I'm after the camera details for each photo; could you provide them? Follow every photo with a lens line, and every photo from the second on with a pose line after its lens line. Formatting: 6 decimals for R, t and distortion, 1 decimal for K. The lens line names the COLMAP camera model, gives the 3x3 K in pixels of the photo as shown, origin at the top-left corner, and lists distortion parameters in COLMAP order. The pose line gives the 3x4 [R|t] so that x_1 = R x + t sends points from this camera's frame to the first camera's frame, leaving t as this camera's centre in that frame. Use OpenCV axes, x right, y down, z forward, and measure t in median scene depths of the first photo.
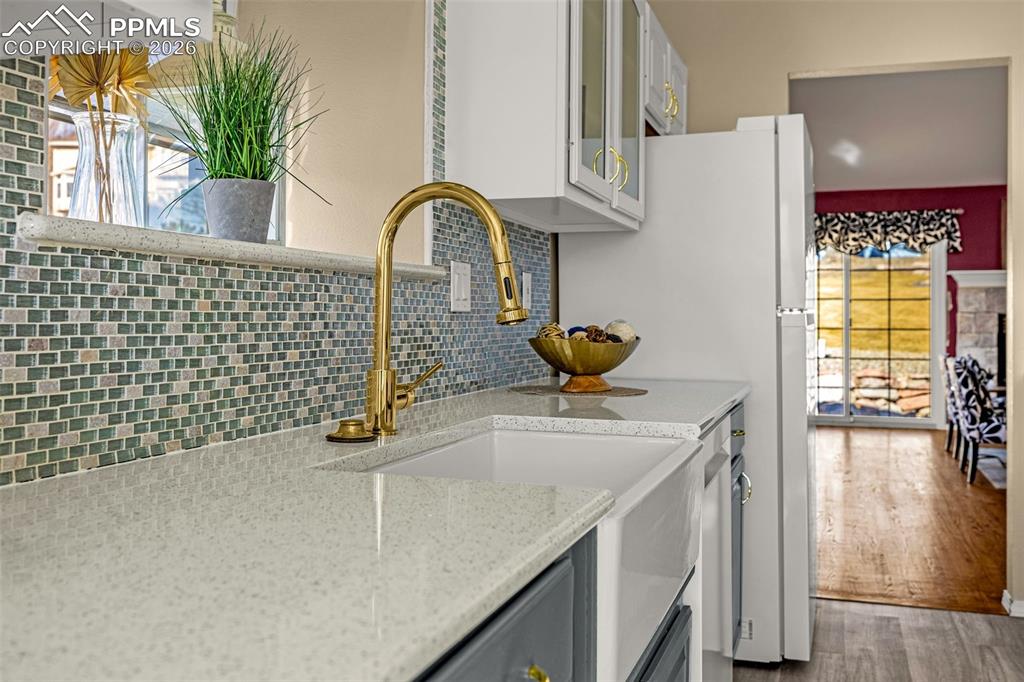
lens RADIAL K [[963.8, 0, 508.9], [0, 963.8, 315.6], [0, 0, 1]] dist [0.009027, 0.000000]
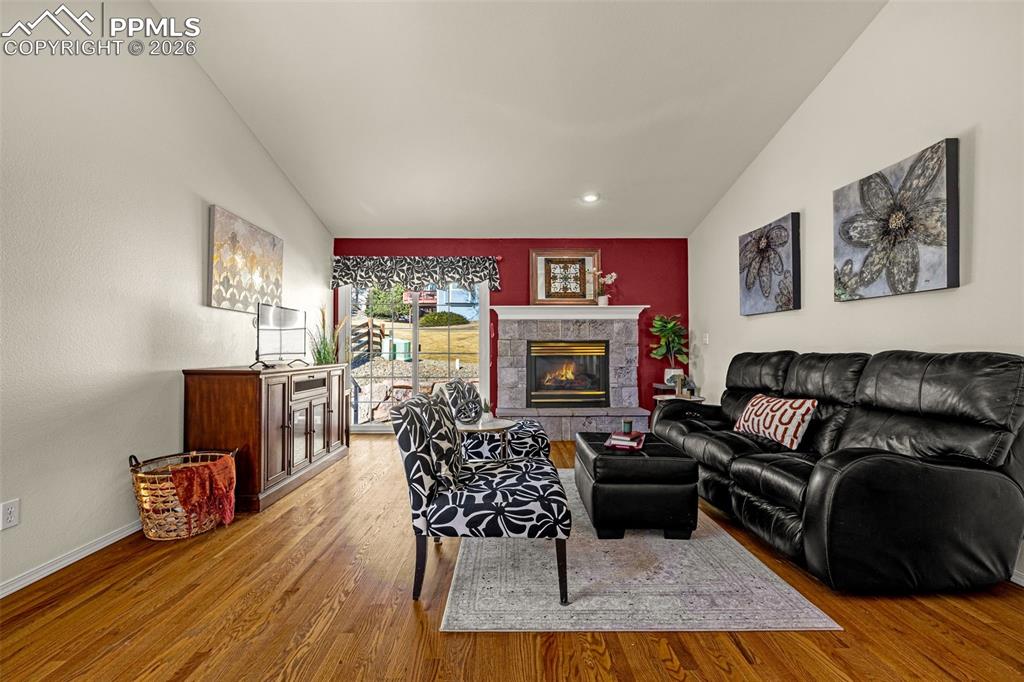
lens RADIAL K [[429.6, 0, 512.1], [0, 429.6, 344.7], [0, 0, 1]] dist [-0.000478, 0.000334]
pose [[0.941180, -0.003943, 0.337884, 0.295431], [0.005454, 0.999979, -0.003523, 0.005389], [-0.337863, 0.005158, 0.941181, 0.476023]]
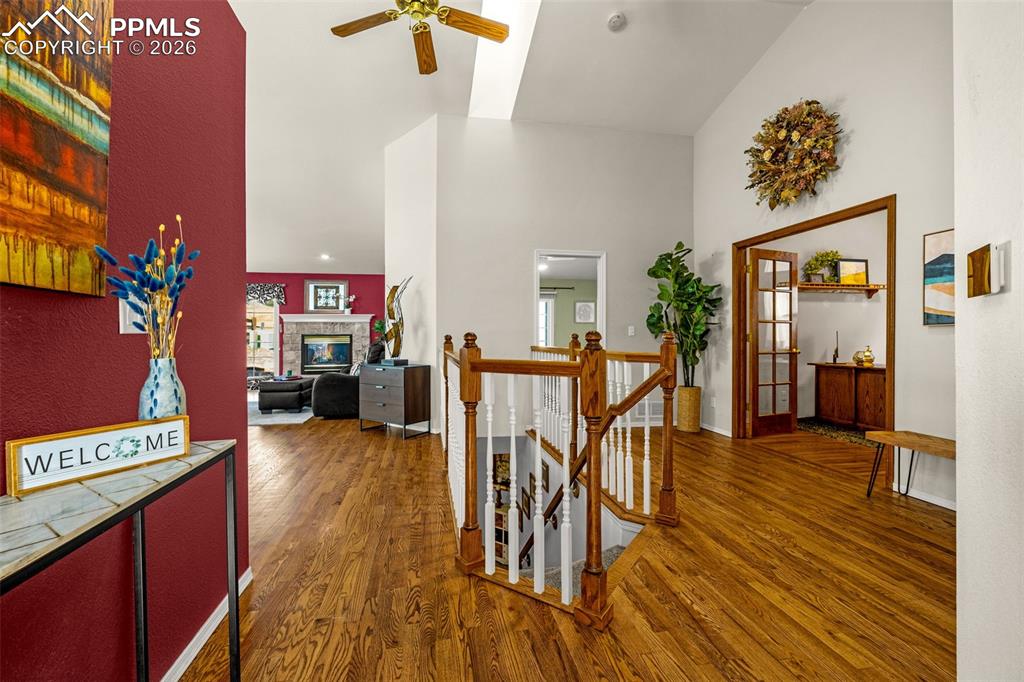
lens RADIAL K [[429.6, 0, 505.8], [0, 429.6, 337.2], [0, 0, 1]] dist [-0.000478, 0.000334]
pose [[0.874175, -0.017418, 0.485298, 0.433014], [0.008985, 0.999766, 0.019698, -0.010475], [-0.485528, -0.012859, 0.874127, -0.031826]]
